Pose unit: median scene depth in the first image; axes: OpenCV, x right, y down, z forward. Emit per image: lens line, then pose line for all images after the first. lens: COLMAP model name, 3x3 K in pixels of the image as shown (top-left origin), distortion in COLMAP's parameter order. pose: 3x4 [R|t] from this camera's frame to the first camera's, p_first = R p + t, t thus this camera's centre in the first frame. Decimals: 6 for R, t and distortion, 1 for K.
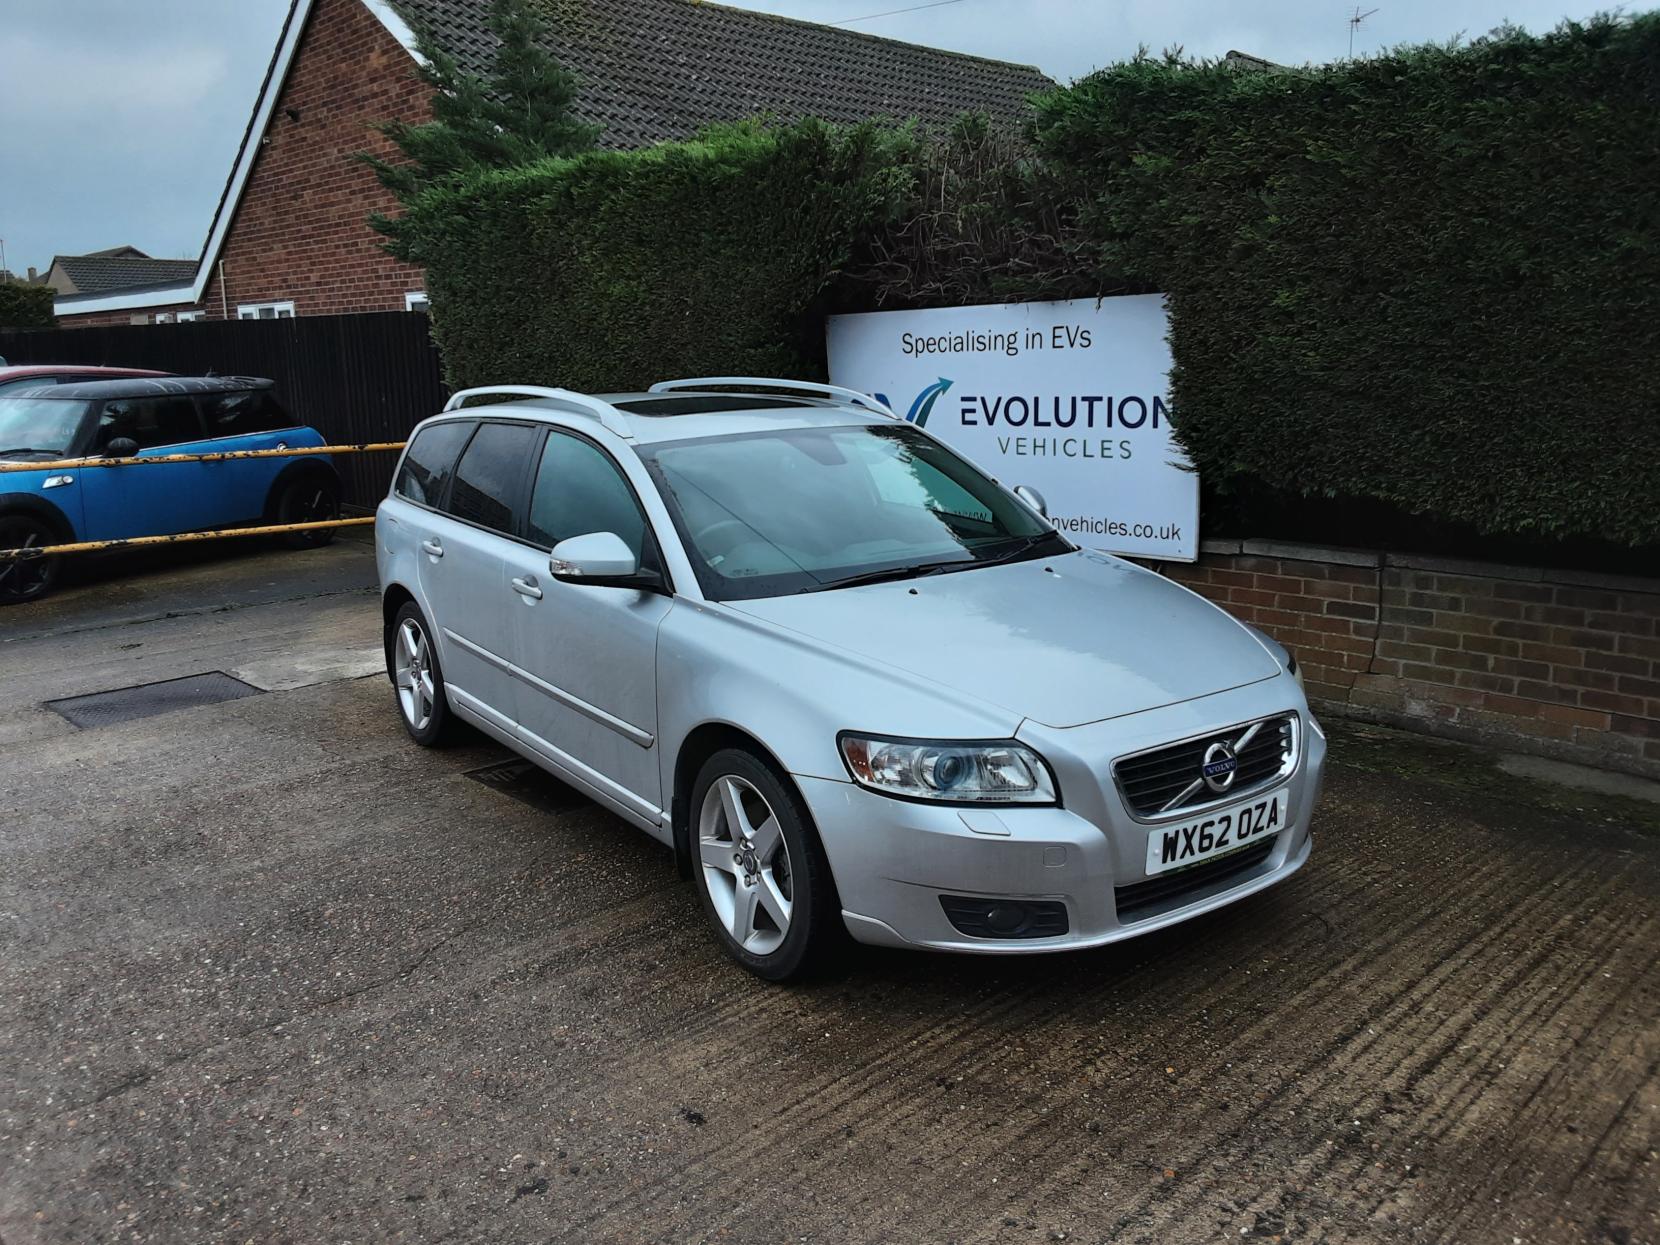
lens RADIAL K [[1328.8, 0, 813.5], [0, 1328.8, 592.2], [0, 0, 1]] dist [0.132782, -0.201637]
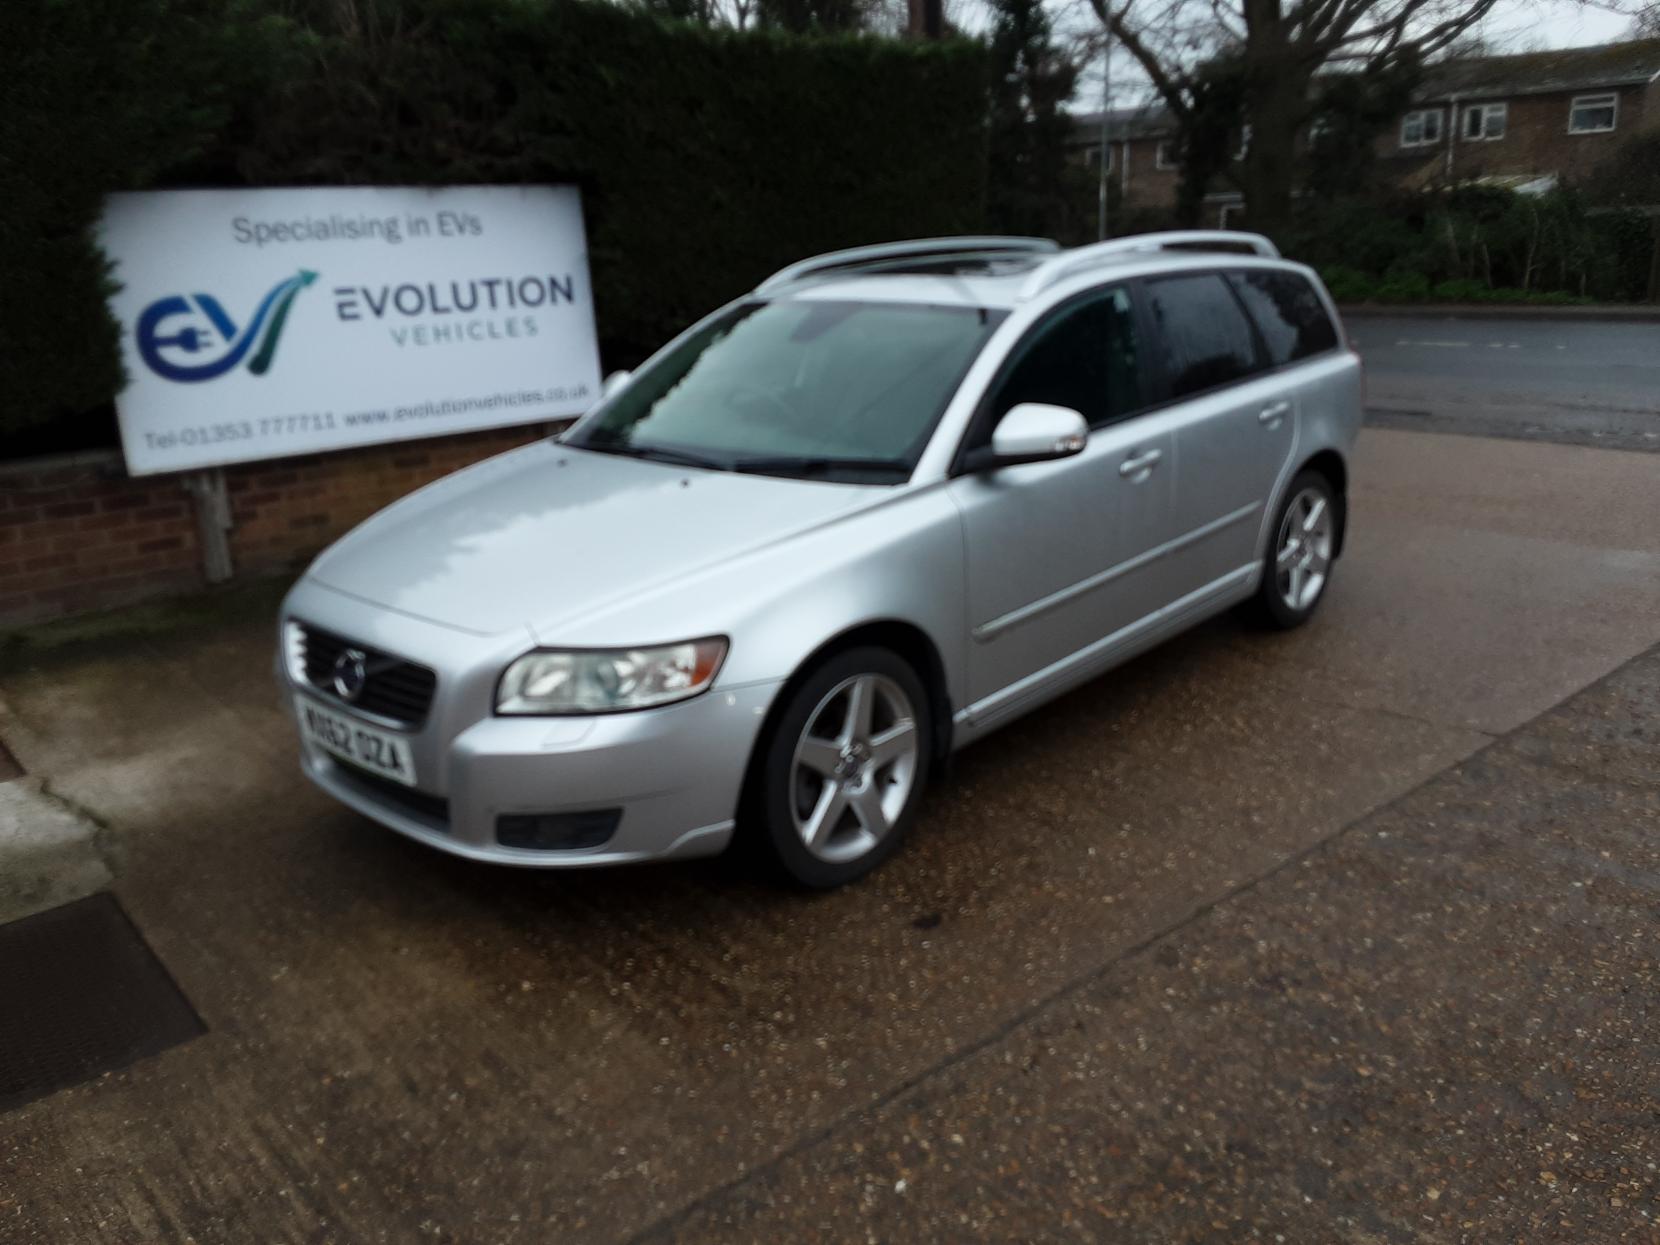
lens RADIAL K [[1294.4, 0, 826.0], [0, 1294.4, 606.1], [0, 0, 1]] dist [0.110798, -0.145497]
pose [[0.040403, -0.259654, 0.964856, -0.992480], [0.215992, 0.945083, 0.245288, -0.110169], [-0.975559, 0.198491, 0.094267, 0.772885]]
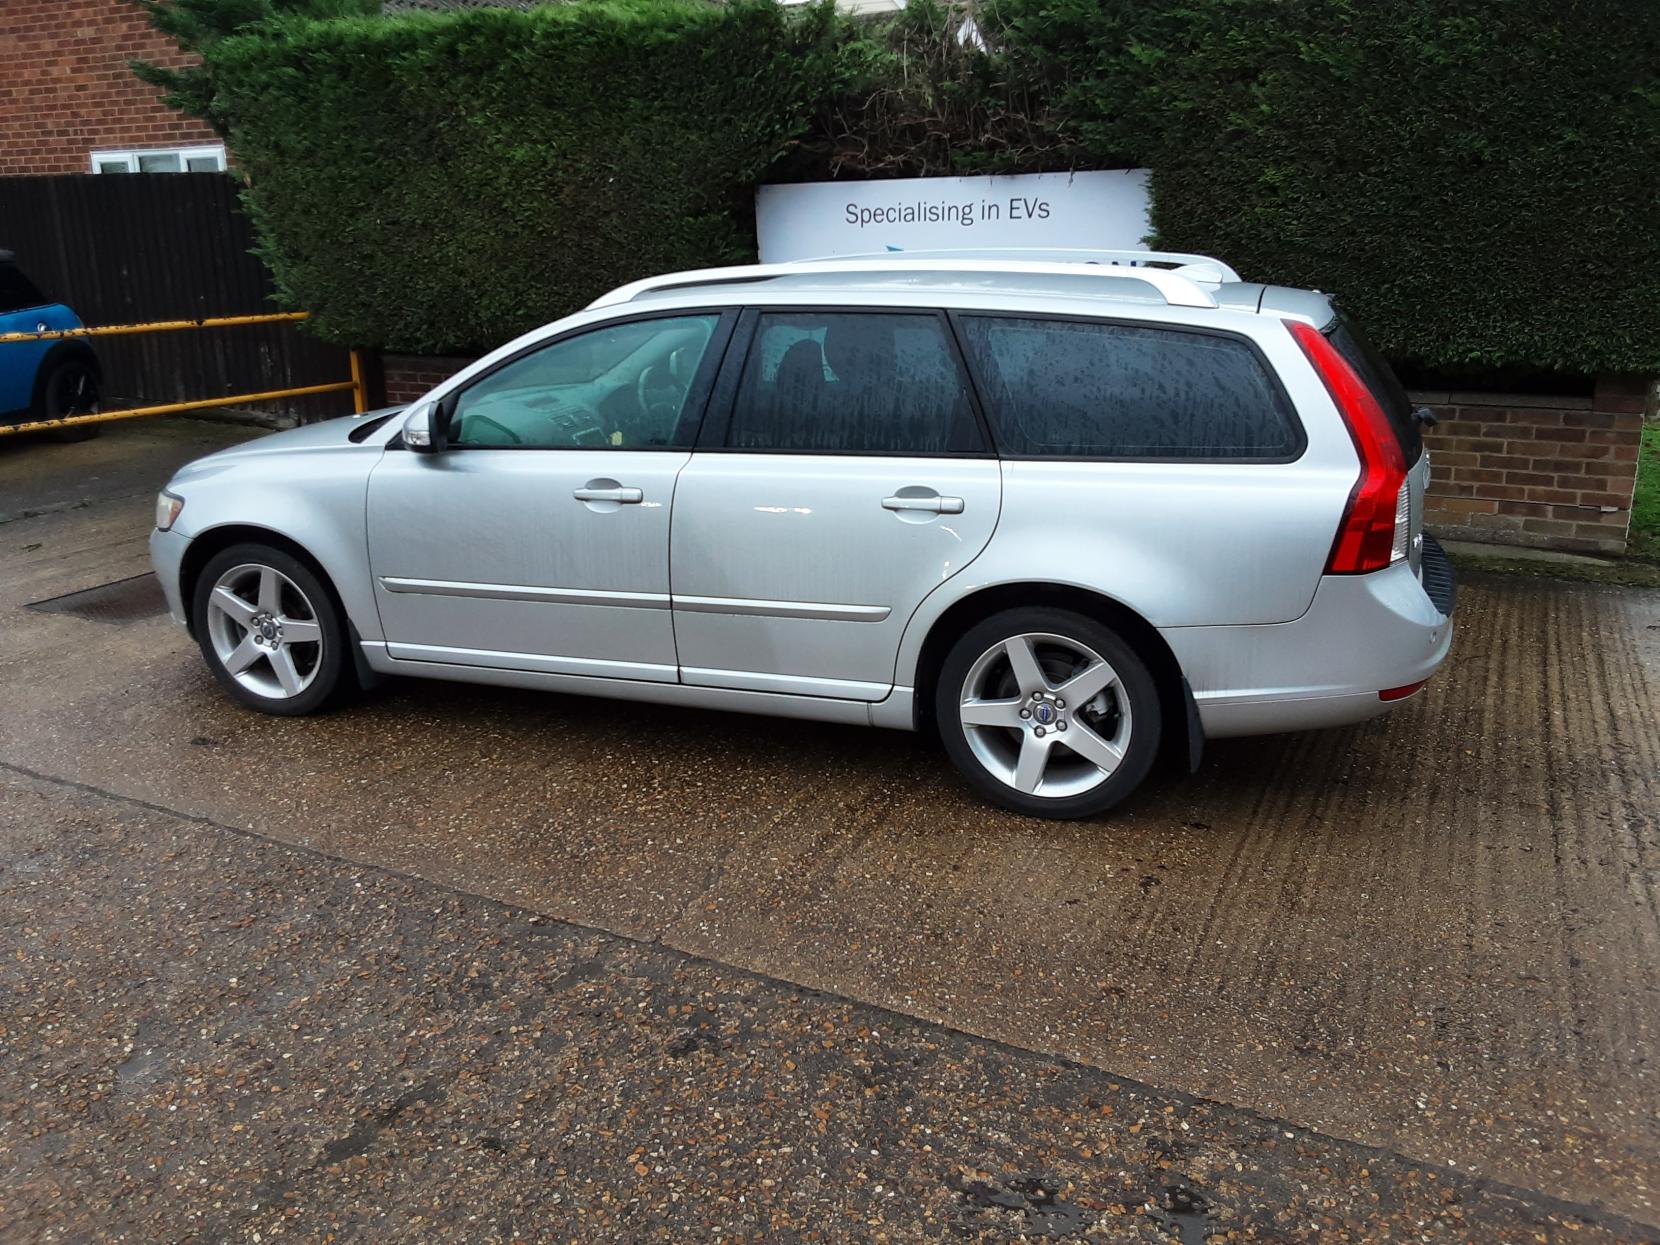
lens RADIAL K [[1330.1, 0, 817.4], [0, 1330.1, 587.6], [0, 0, 1]] dist [0.127647, -0.197799]
pose [[0.942984, -0.078886, 0.323354, -0.415018], [0.052457, 0.994590, 0.089663, 0.017470], [-0.328677, -0.067588, 0.942021, -0.029275]]
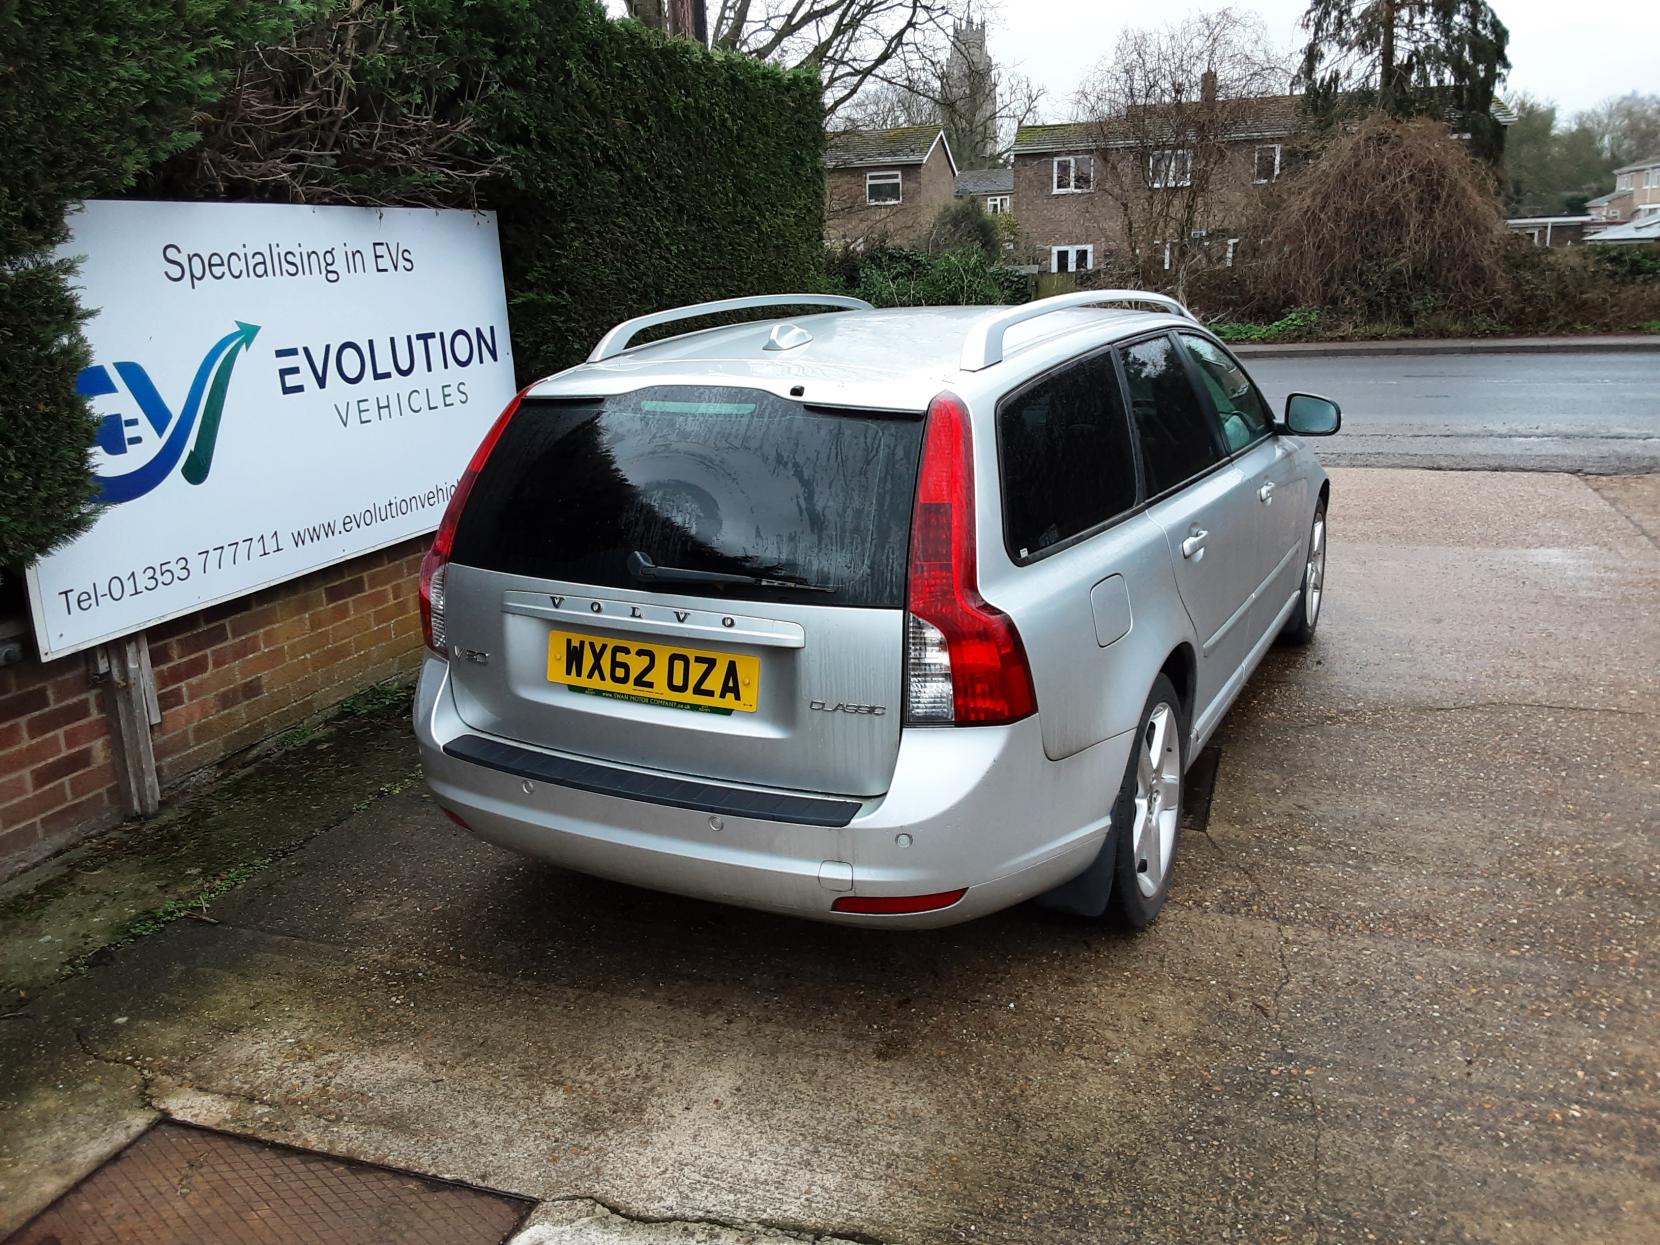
lens RADIAL K [[1328.8, 0, 813.5], [0, 1328.8, 592.2], [0, 0, 1]] dist [0.132782, -0.201637]
pose [[-0.464720, -0.183172, 0.866304, -0.706641], [0.196574, 0.932613, 0.302642, -0.225266], [-0.863362, 0.310937, -0.397397, 1.316892]]
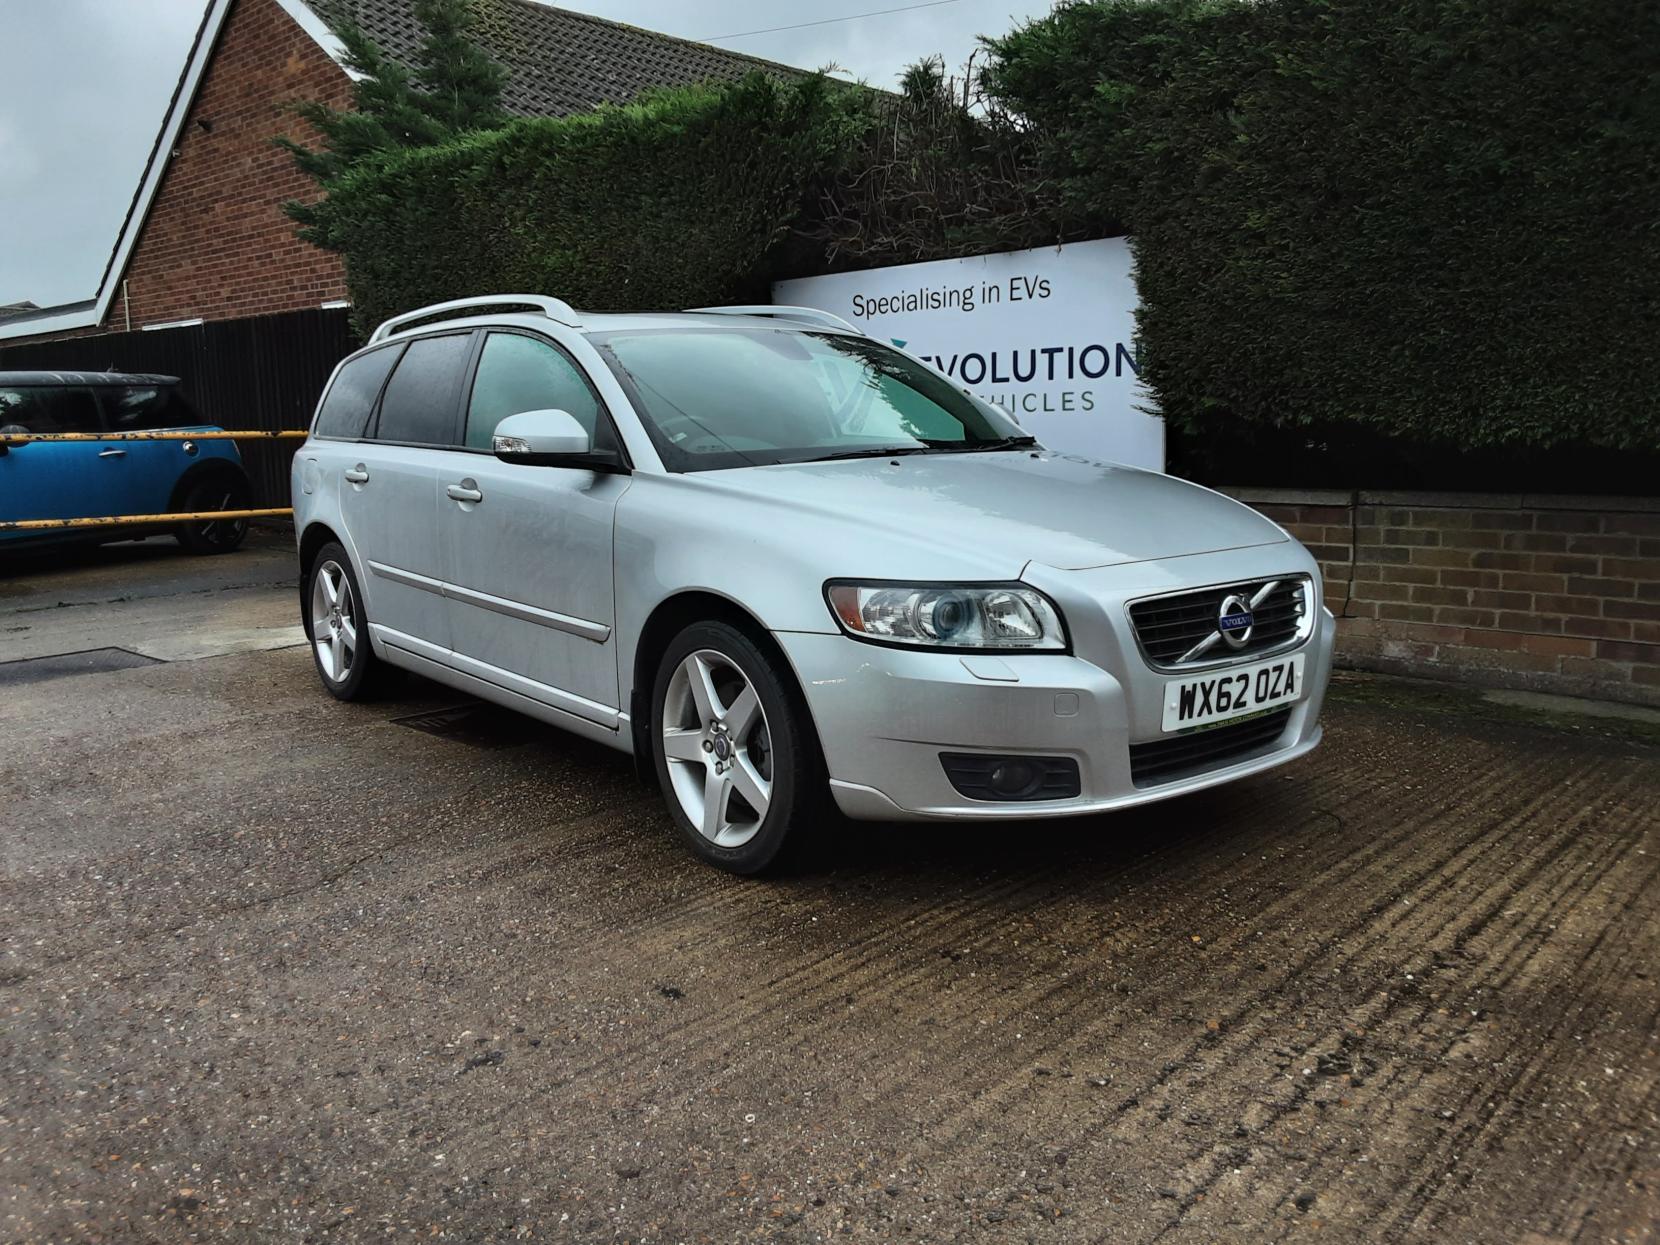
lens RADIAL K [[1339.7, 0, 822.7], [0, 1339.7, 590.4], [0, 0, 1]] dist [0.135173, -0.214152]
pose [[0.997980, -0.003205, 0.063455, -0.022652], [0.006498, 0.998638, -0.051758, 0.088503], [-0.063203, 0.052066, 0.996642, 0.052340]]
